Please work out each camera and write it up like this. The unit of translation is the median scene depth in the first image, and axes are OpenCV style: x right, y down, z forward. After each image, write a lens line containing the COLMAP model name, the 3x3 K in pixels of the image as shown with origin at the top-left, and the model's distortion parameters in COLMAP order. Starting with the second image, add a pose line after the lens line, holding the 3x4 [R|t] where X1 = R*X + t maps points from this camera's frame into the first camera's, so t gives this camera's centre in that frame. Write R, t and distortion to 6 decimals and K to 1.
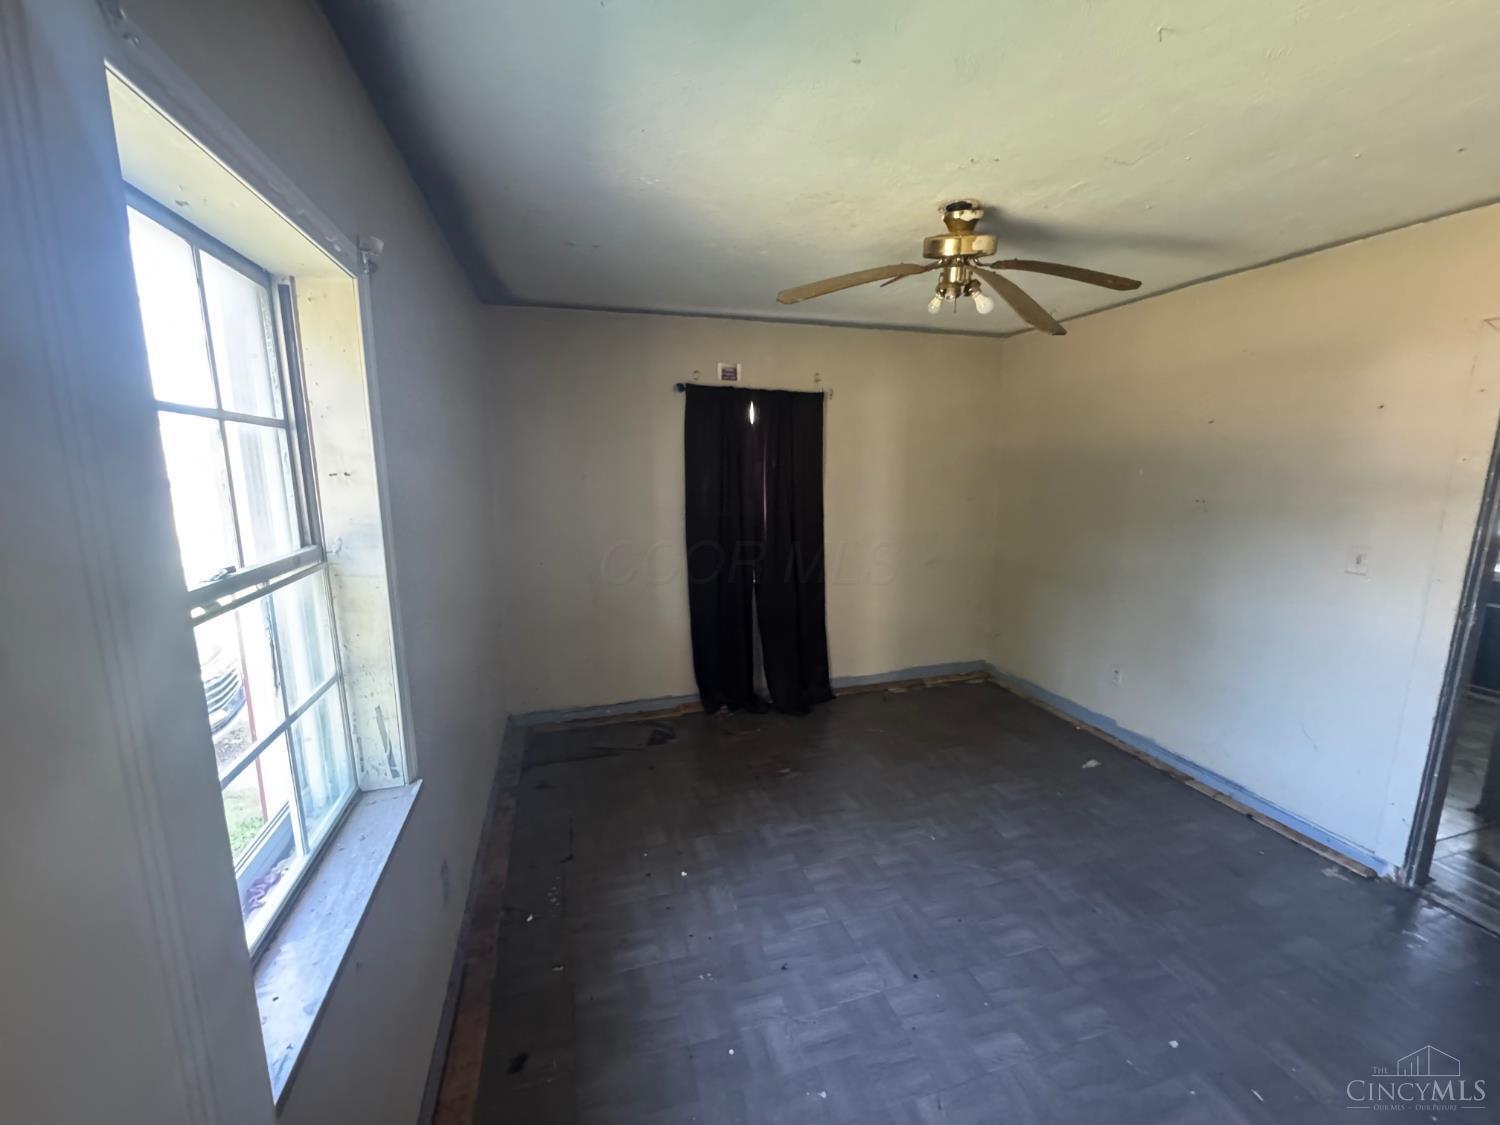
lens RADIAL K [[600.0, 0, 749.1], [0, 600.0, 569.7], [0, 0, 1]] dist [0.001344, 0.000198]
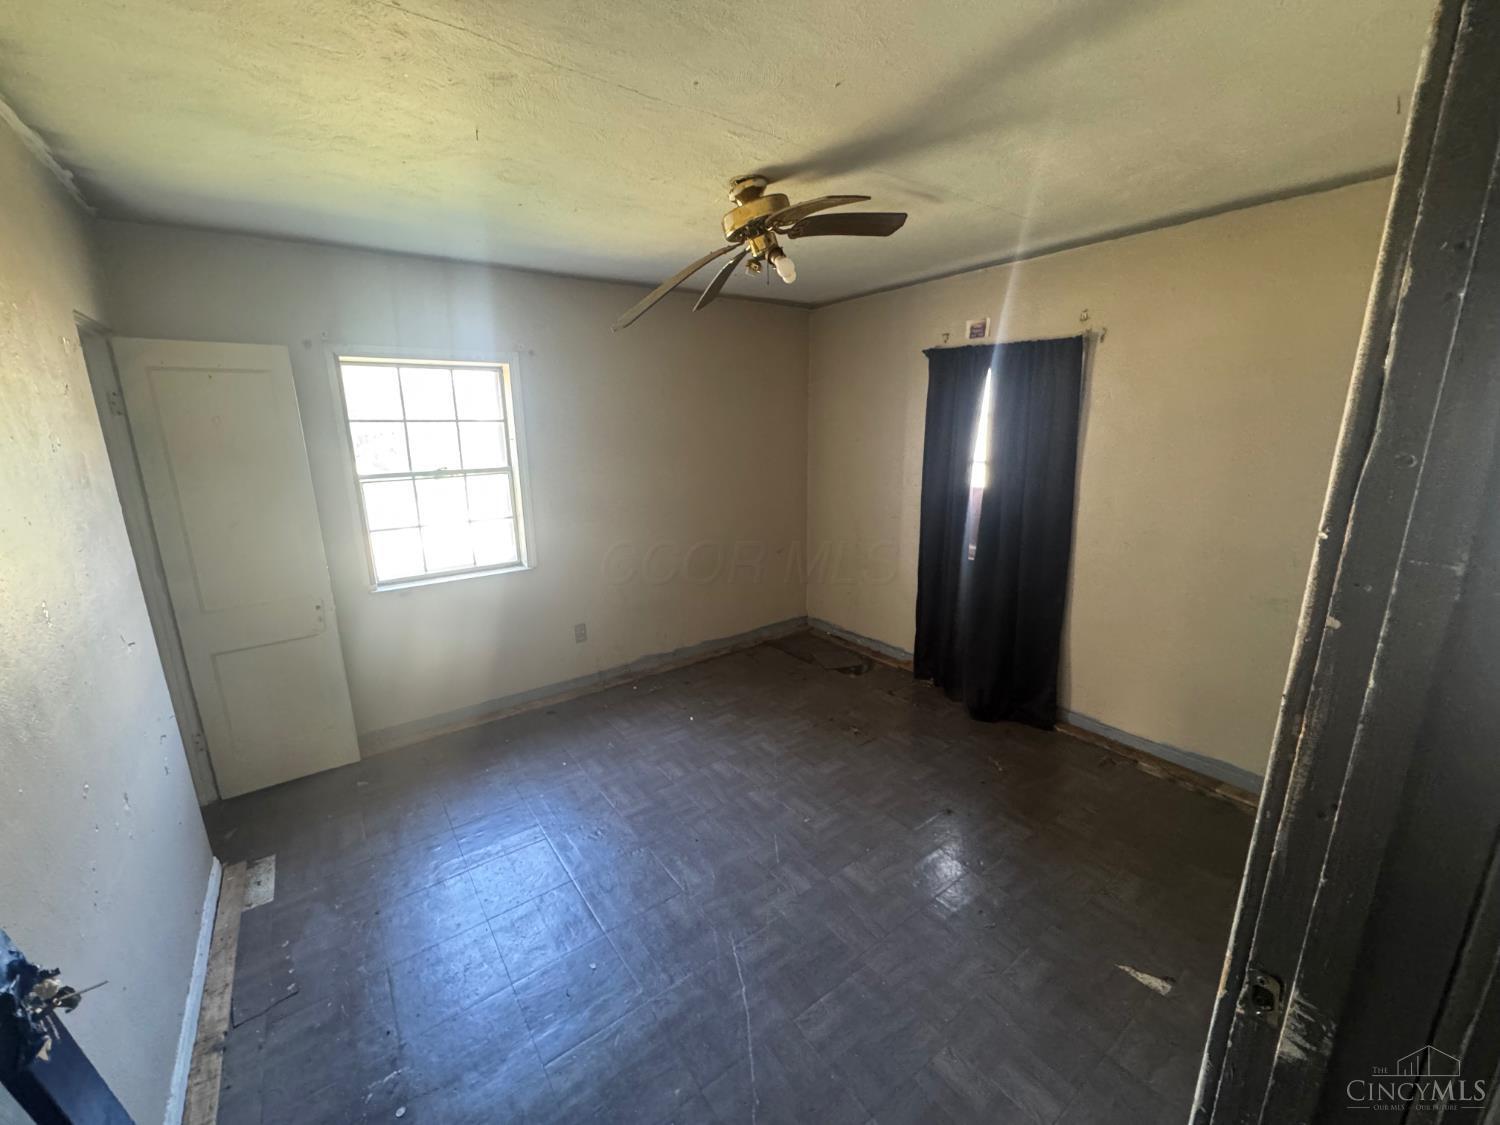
lens RADIAL K [[600.0, 0, 744.1], [0, 600.0, 561.9], [0, 0, 1]] dist [0.001344, 0.000198]
pose [[0.332567, 0.208810, -0.919672, 0.774336], [-0.152515, 0.974252, 0.166050, -0.079158], [0.930665, 0.085041, 0.355851, 0.371124]]
